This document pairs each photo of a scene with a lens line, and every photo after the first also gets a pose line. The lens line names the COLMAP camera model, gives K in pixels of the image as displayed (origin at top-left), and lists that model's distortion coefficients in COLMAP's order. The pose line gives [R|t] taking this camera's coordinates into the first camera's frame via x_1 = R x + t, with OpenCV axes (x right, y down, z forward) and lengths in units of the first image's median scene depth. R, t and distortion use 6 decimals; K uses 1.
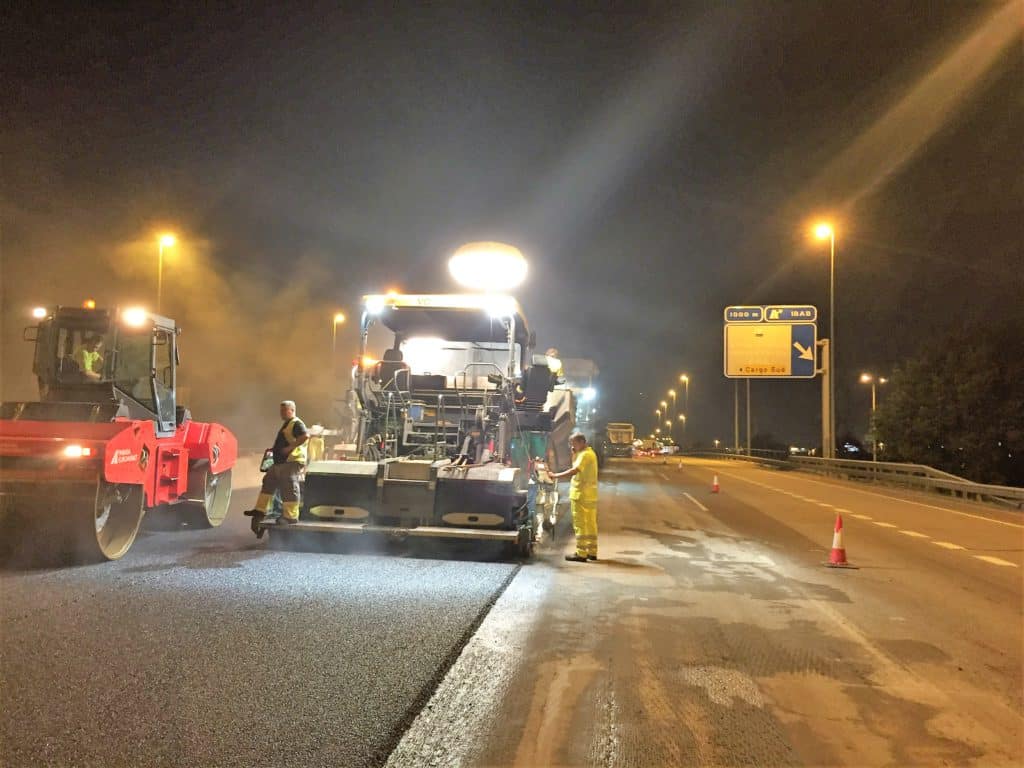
lens RADIAL K [[844.1, 0, 496.8], [0, 844.1, 363.5], [0, 0, 1]] dist [0.028832, -0.015343]
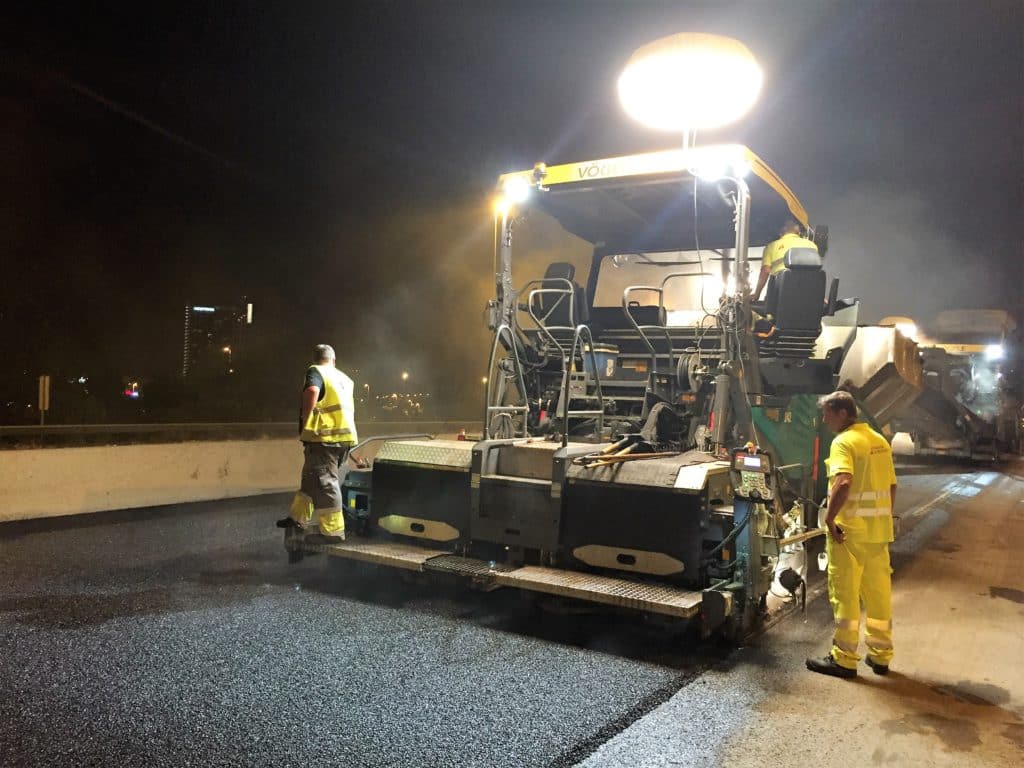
lens RADIAL K [[844.1, 0, 509.7], [0, 844.1, 382.7], [0, 0, 1]] dist [0.028832, -0.015343]
pose [[0.907630, -0.007442, -0.419706, 0.031258], [0.030218, 0.998407, 0.047644, 0.012253], [0.418683, -0.055926, 0.906409, 0.126674]]
